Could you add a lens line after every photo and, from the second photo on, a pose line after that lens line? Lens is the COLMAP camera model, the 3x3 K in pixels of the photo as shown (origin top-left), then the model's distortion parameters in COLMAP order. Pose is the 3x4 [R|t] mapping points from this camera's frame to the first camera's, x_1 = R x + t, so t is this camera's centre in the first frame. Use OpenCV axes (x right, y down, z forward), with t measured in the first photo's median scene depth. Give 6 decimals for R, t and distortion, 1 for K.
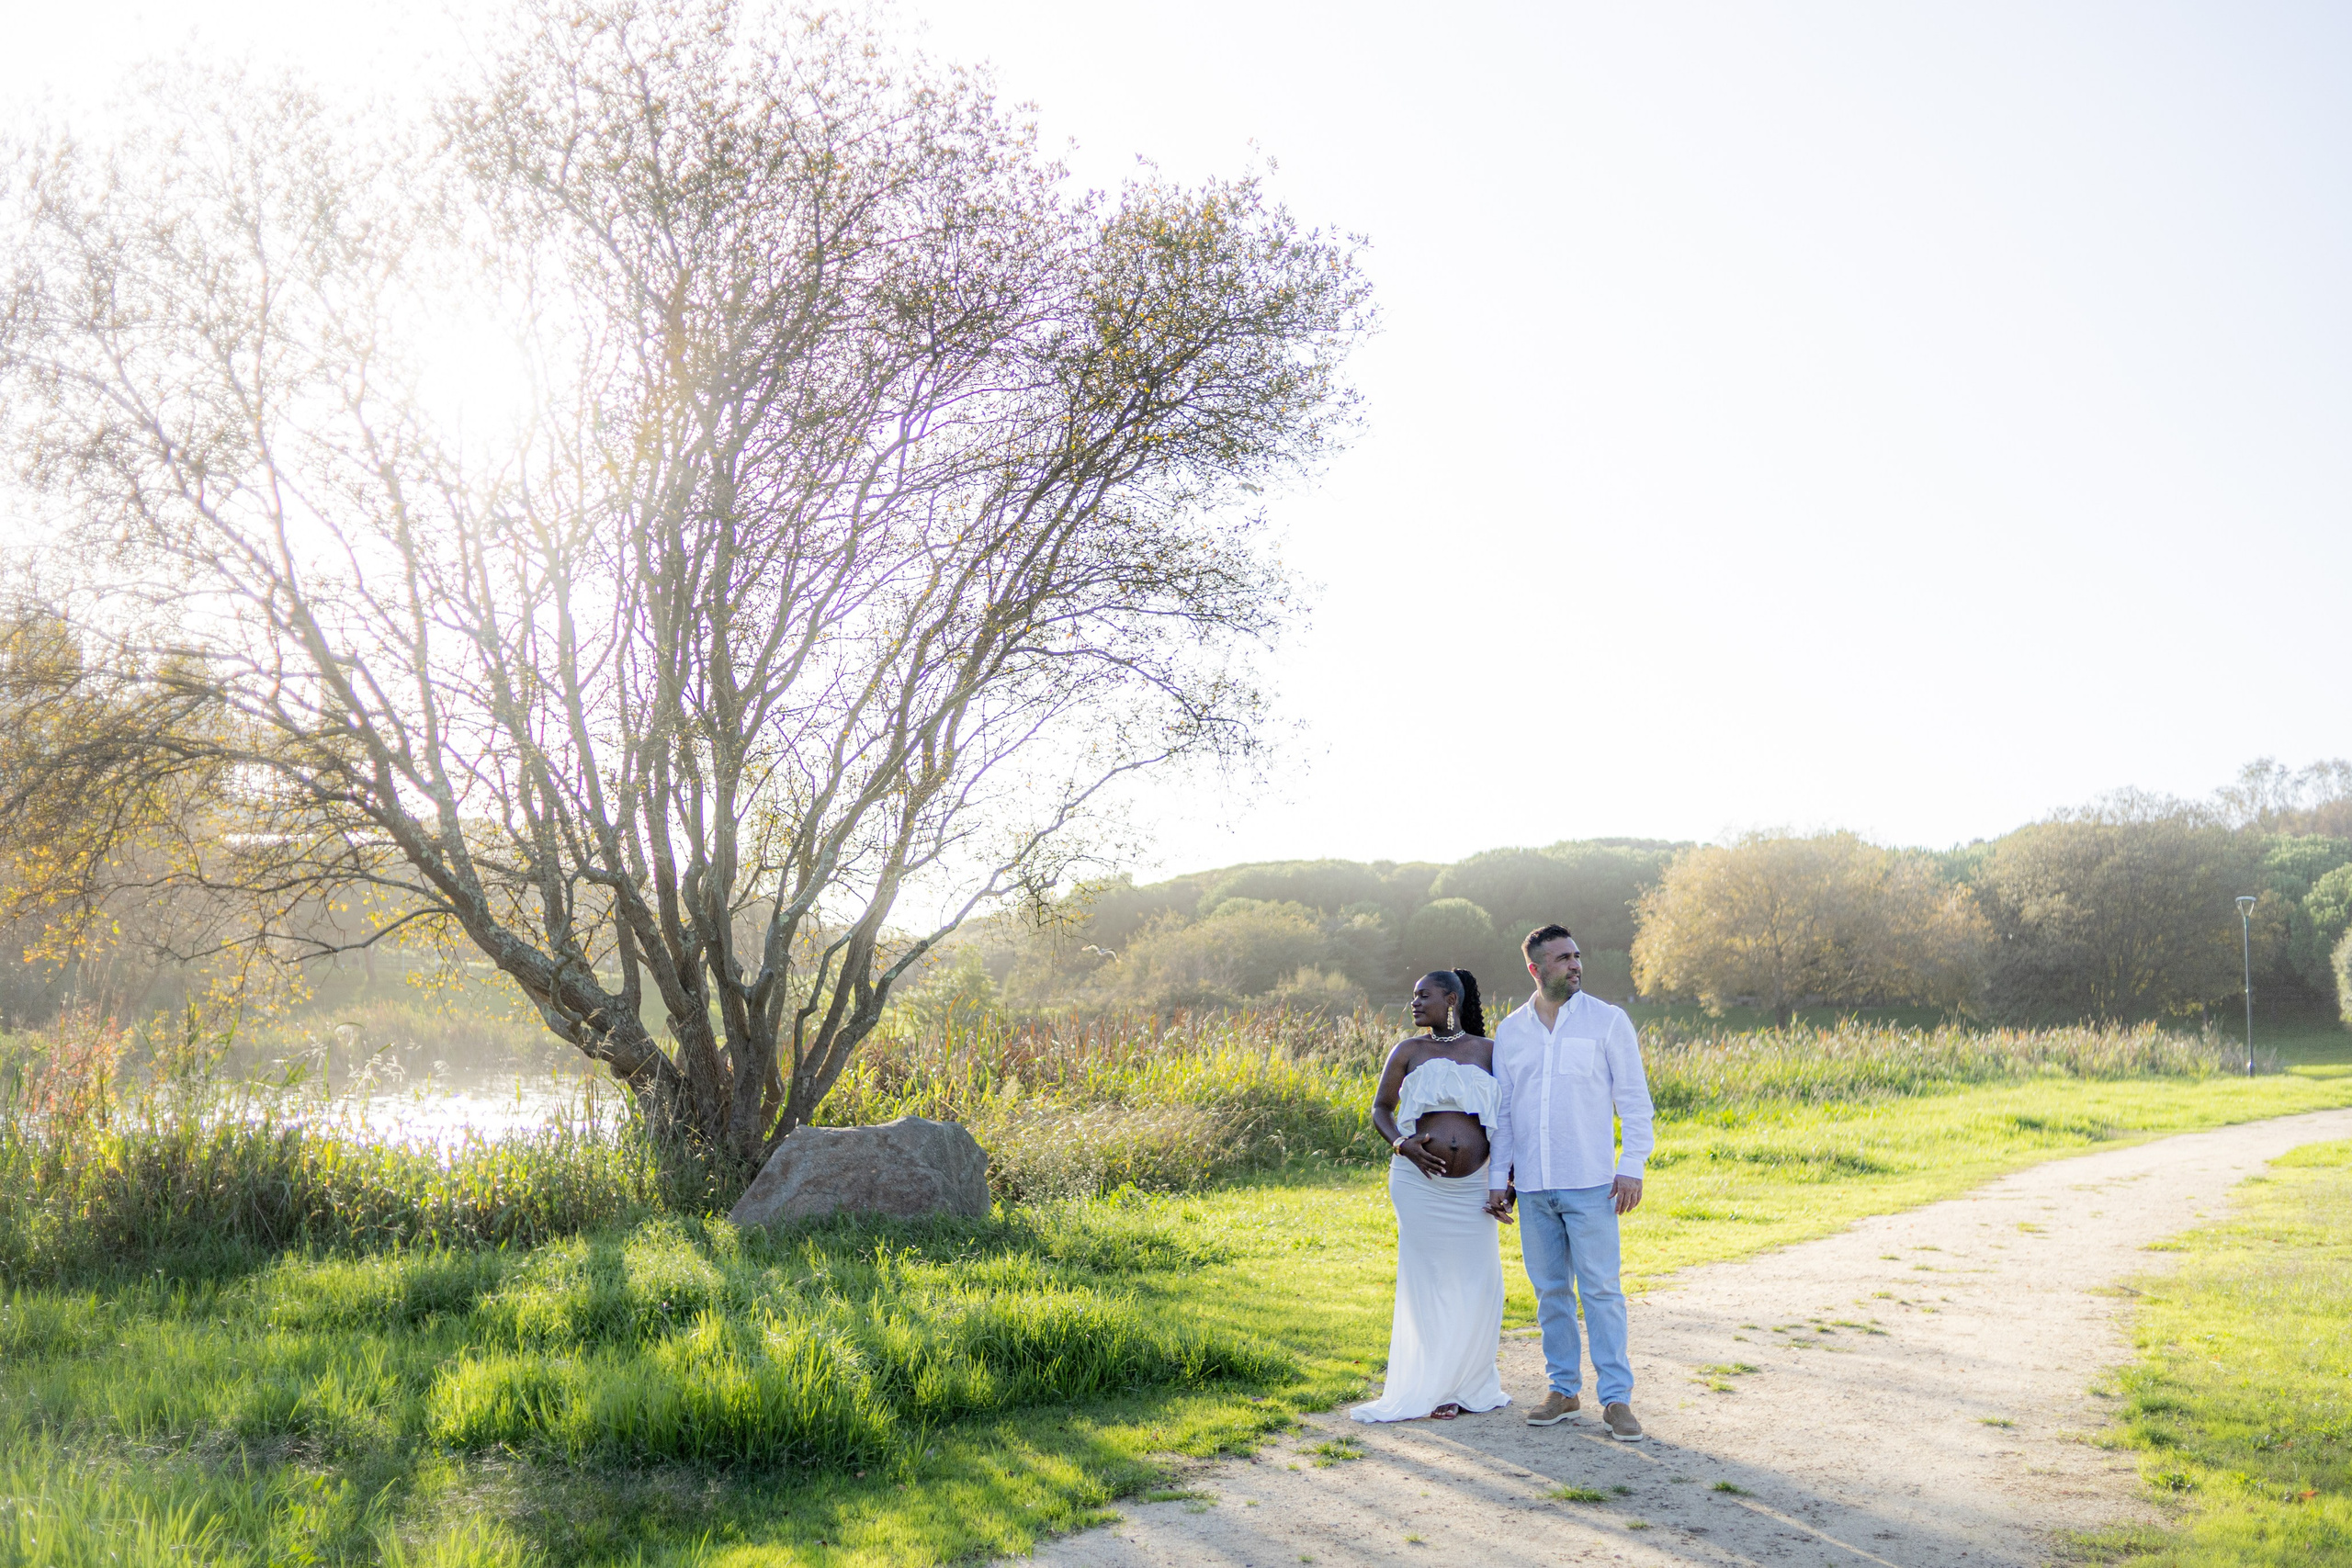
lens RADIAL K [[2289.7, 0, 1176.0], [0, 2289.7, 784.0], [0, 0, 1]] dist [-0.018318, 0.042661]
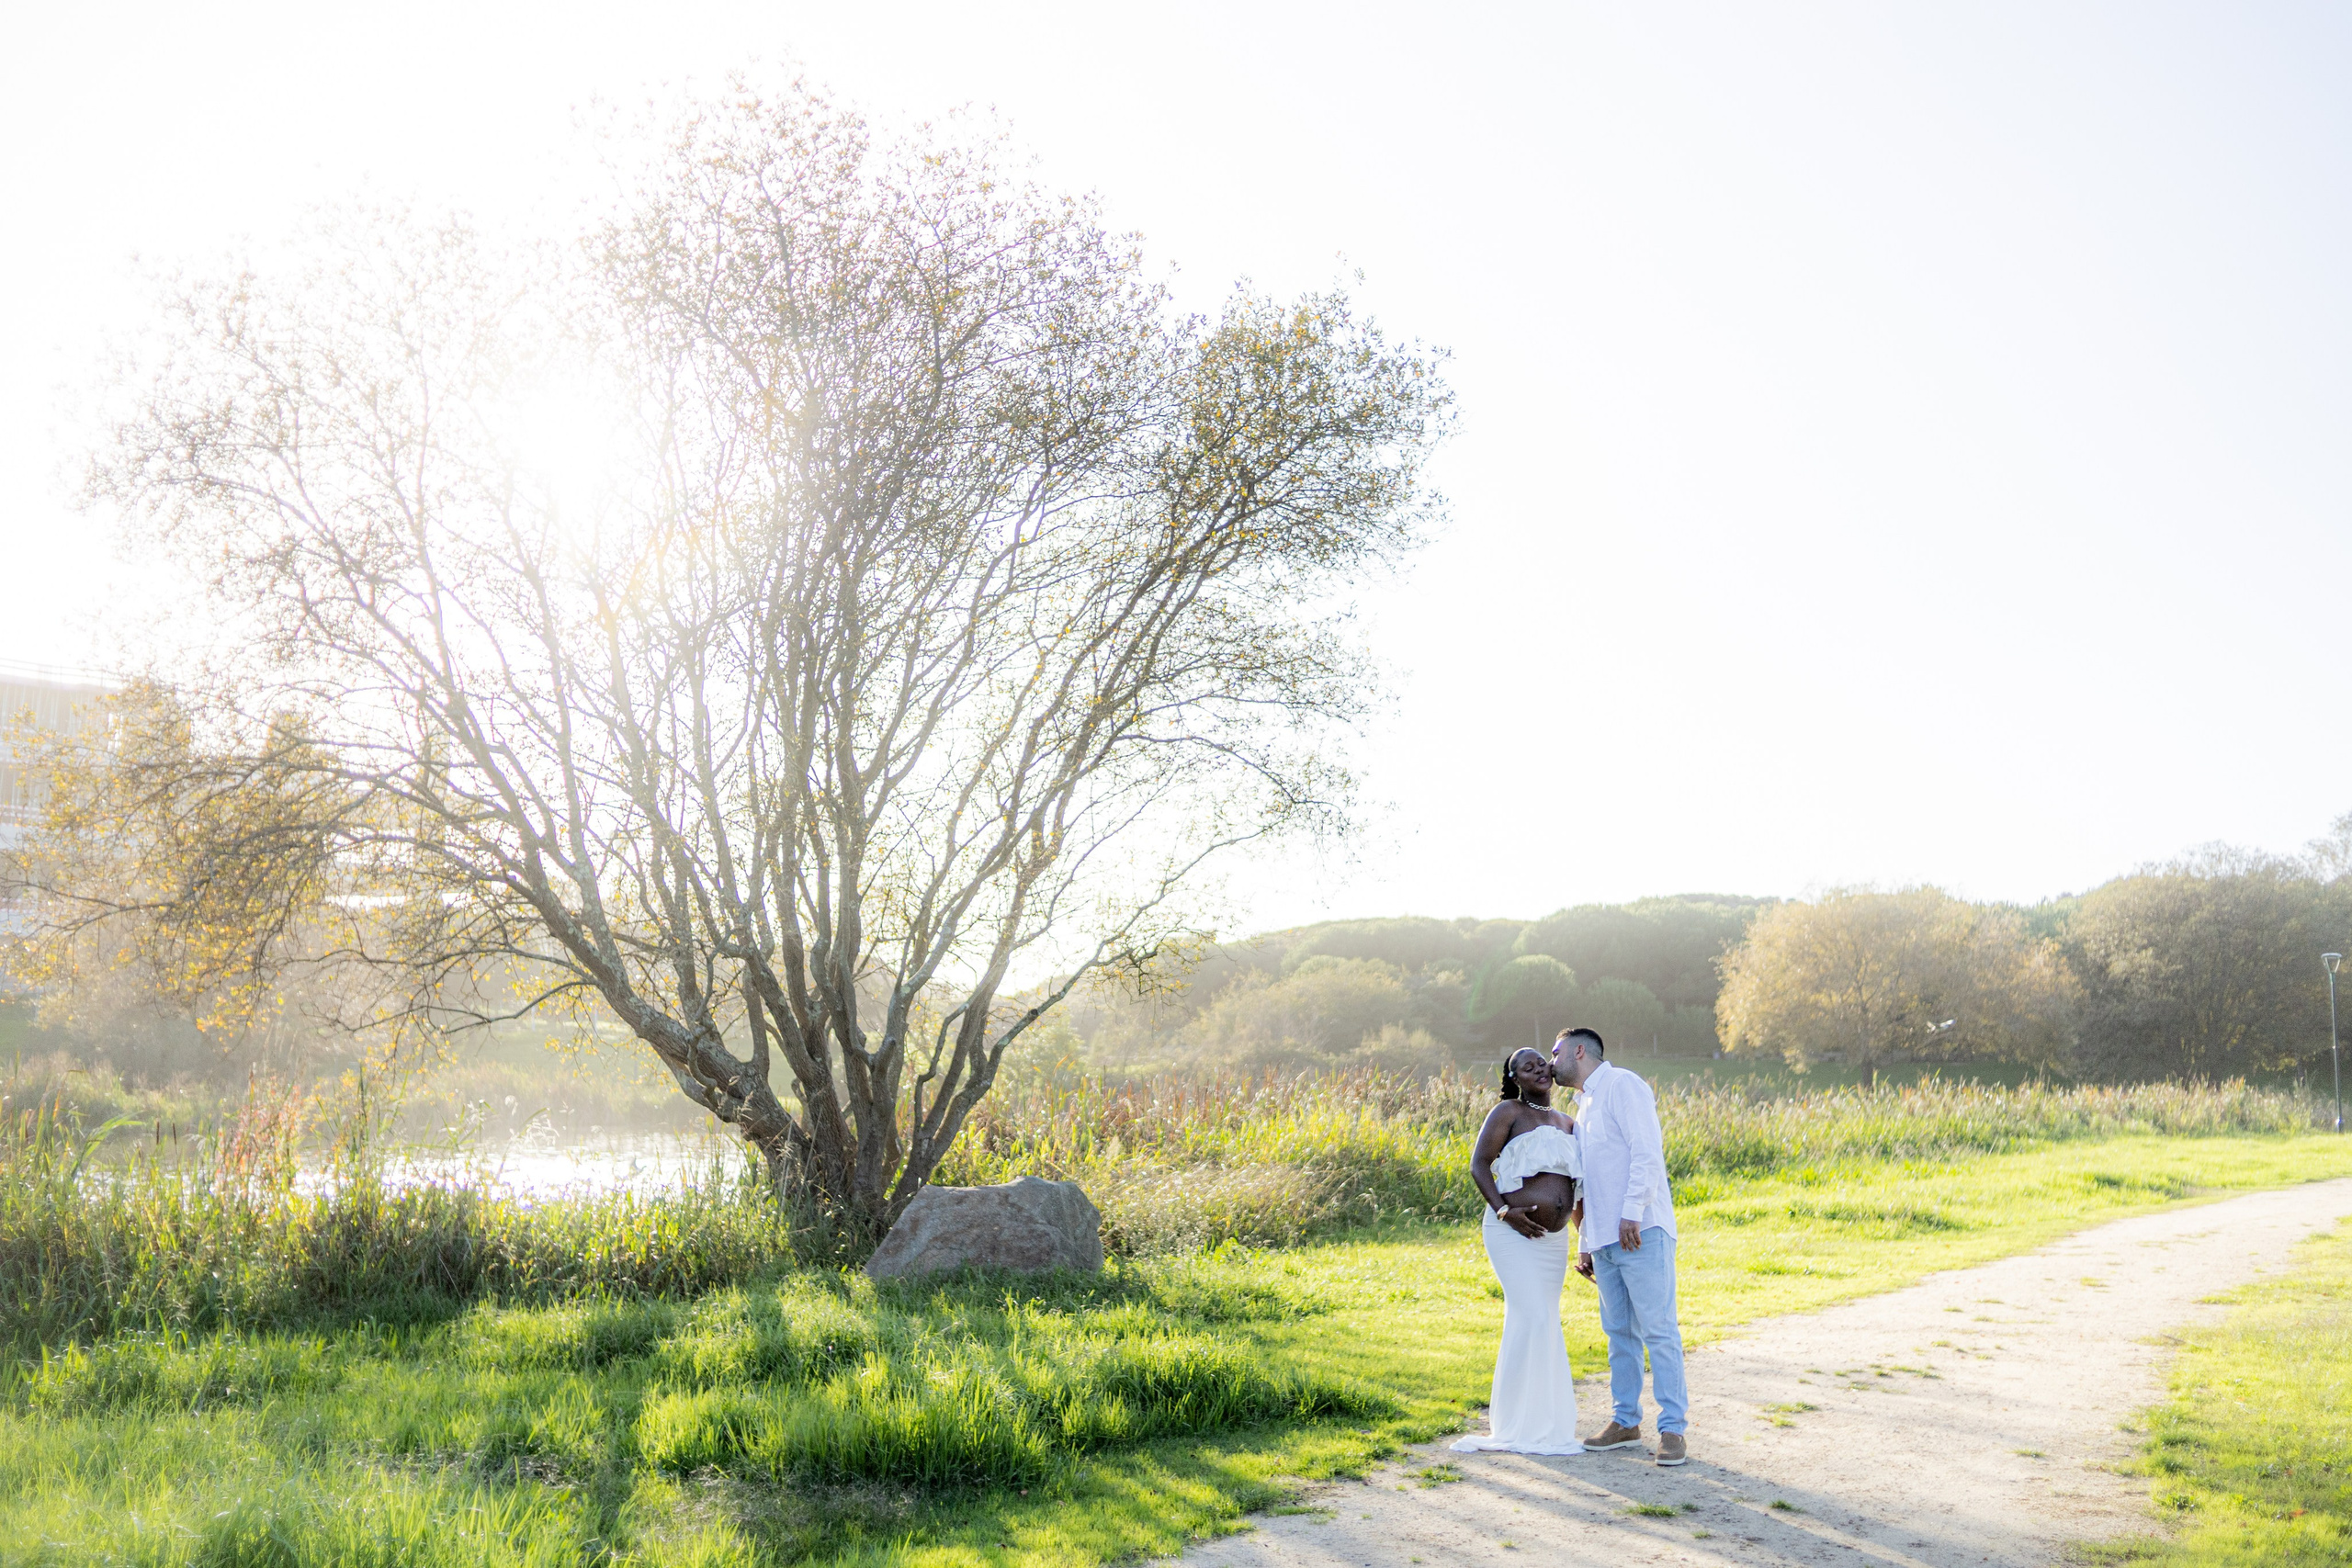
lens RADIAL K [[2289.7, 0, 1176.0], [0, 2289.7, 784.0], [0, 0, 1]] dist [-0.018318, 0.042661]
pose [[0.999364, -0.006669, -0.035035, -0.007027], [0.005819, 0.999687, -0.024328, -0.009686], [0.035187, 0.024109, 0.999090, -0.058186]]
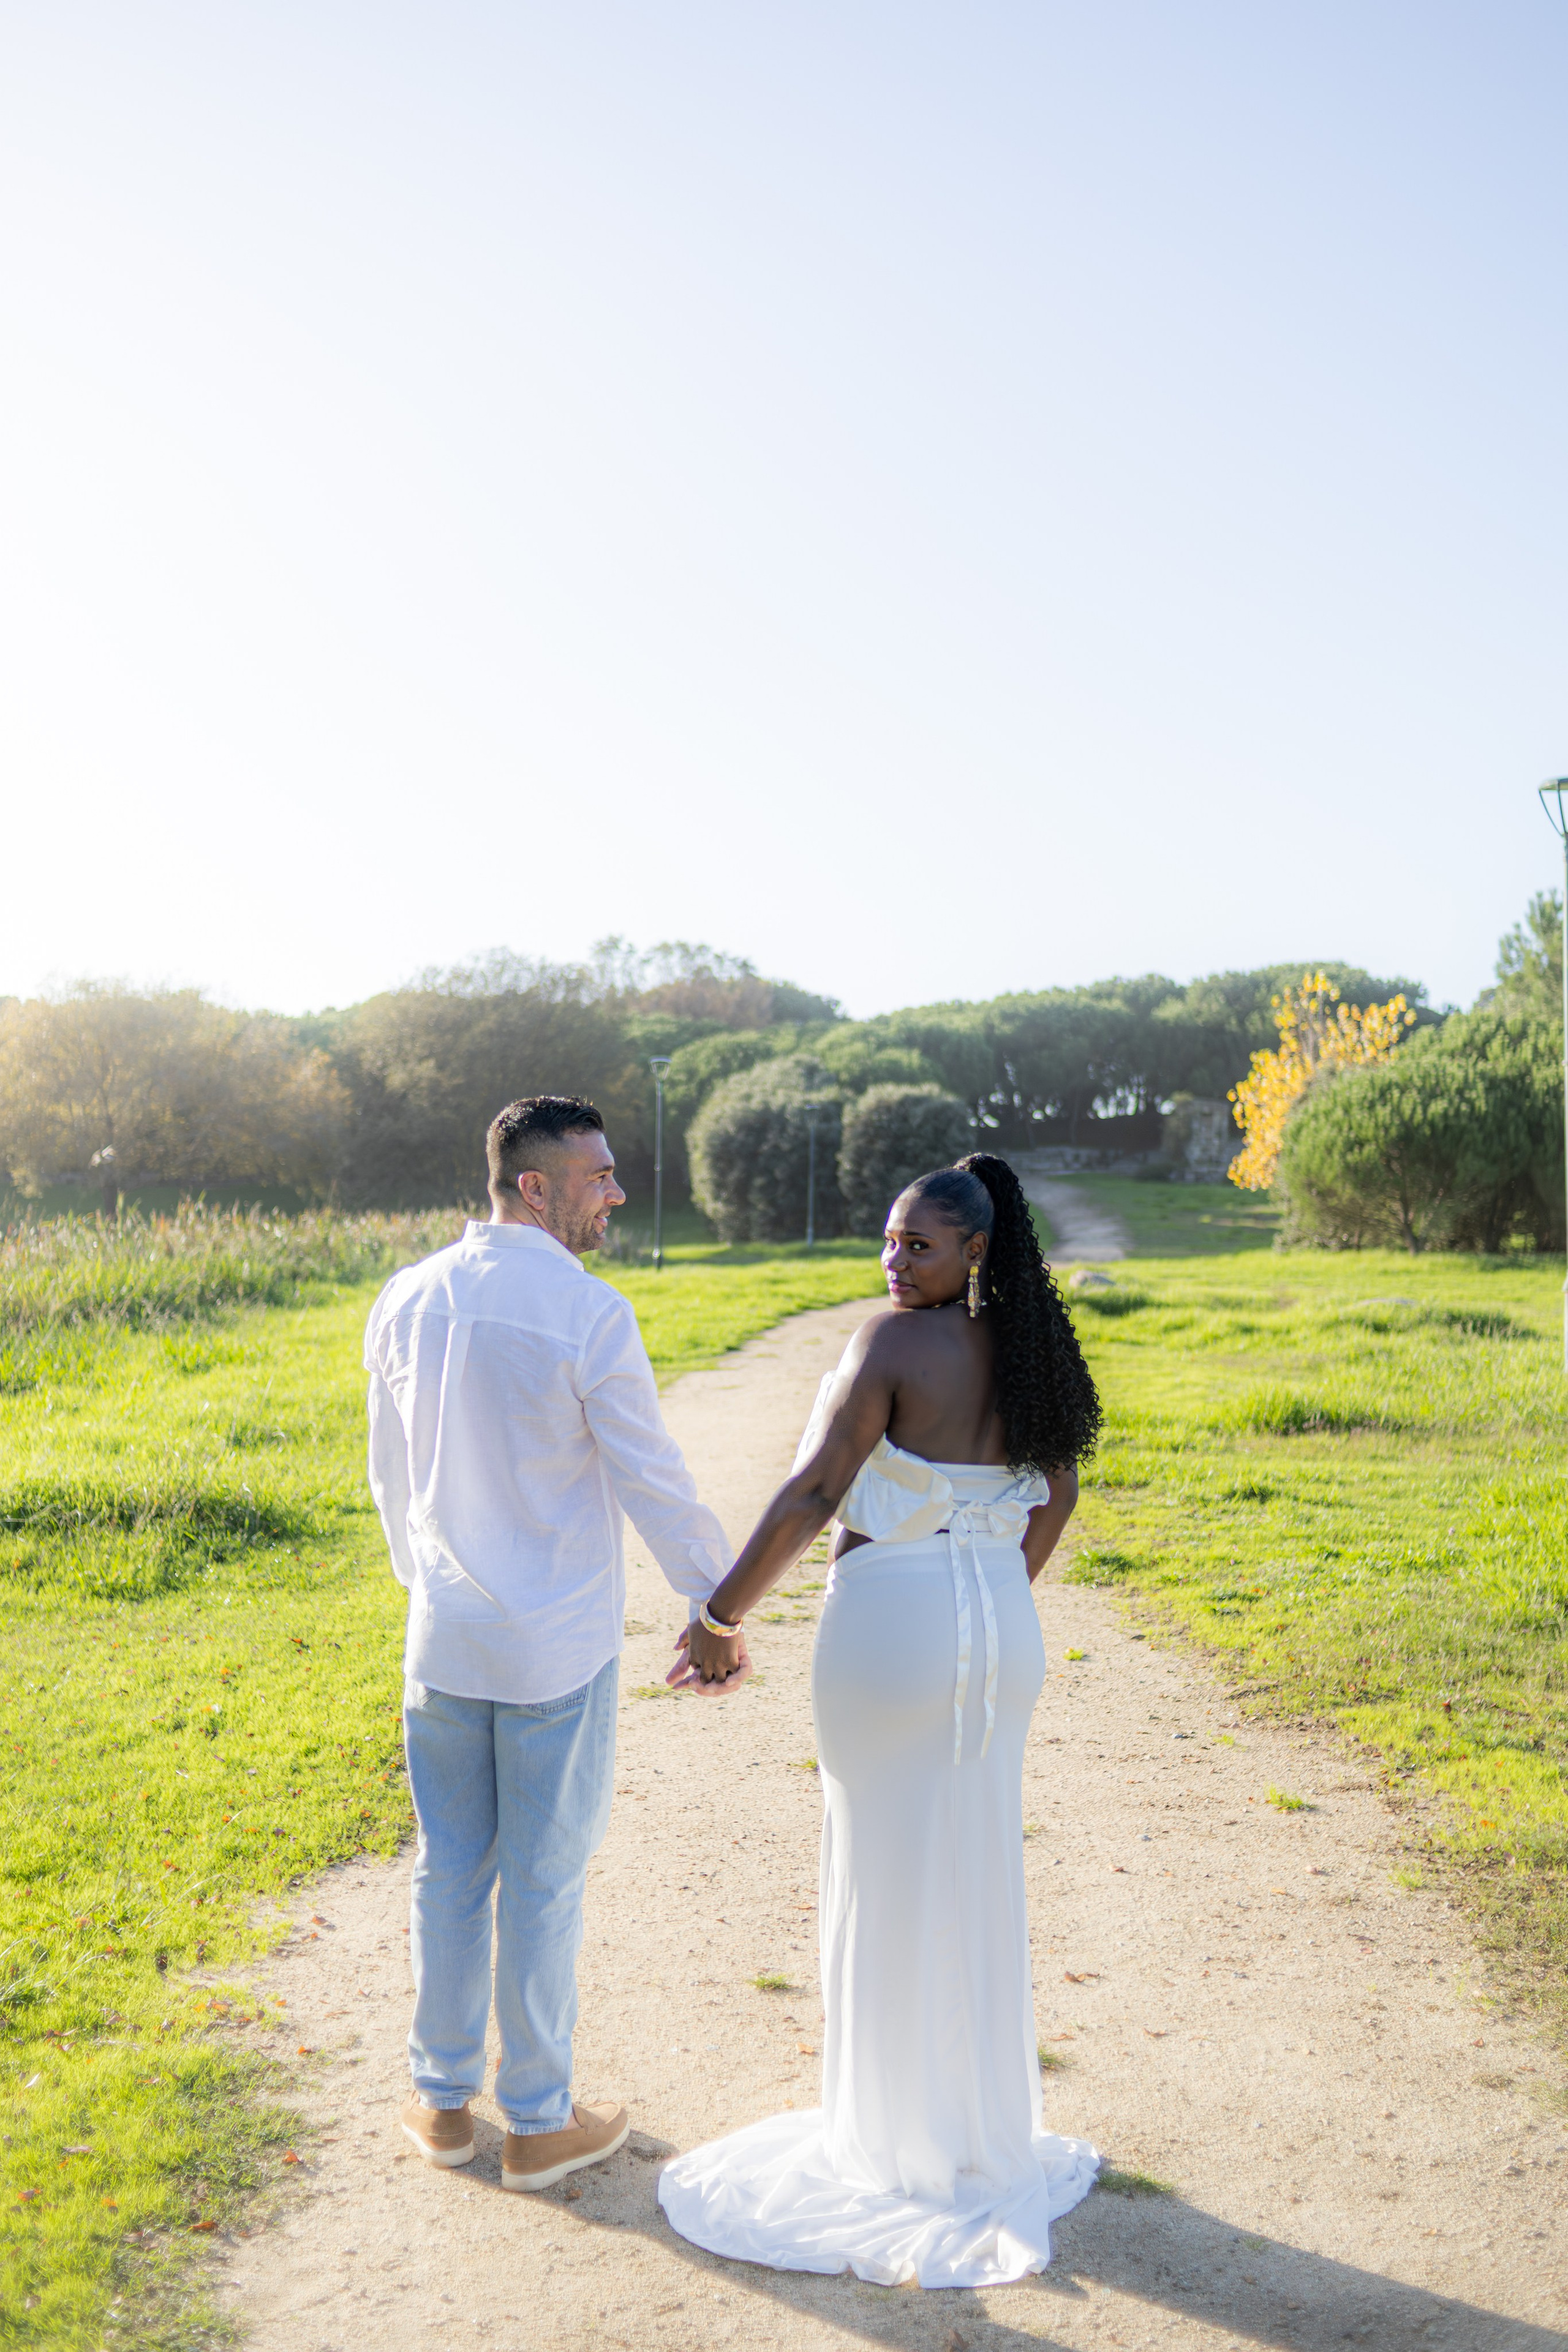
lens RADIAL K [[2291.9, 0, 792.2], [0, 2291.9, 1156.8], [0, 0, 1]] dist [-0.011993, 0.023991]
pose [[0.854975, 0.009024, 0.518590, 0.188971], [-0.052872, 0.996157, 0.069833, 0.066871], [-0.515967, -0.087124, 0.852166, 0.686809]]
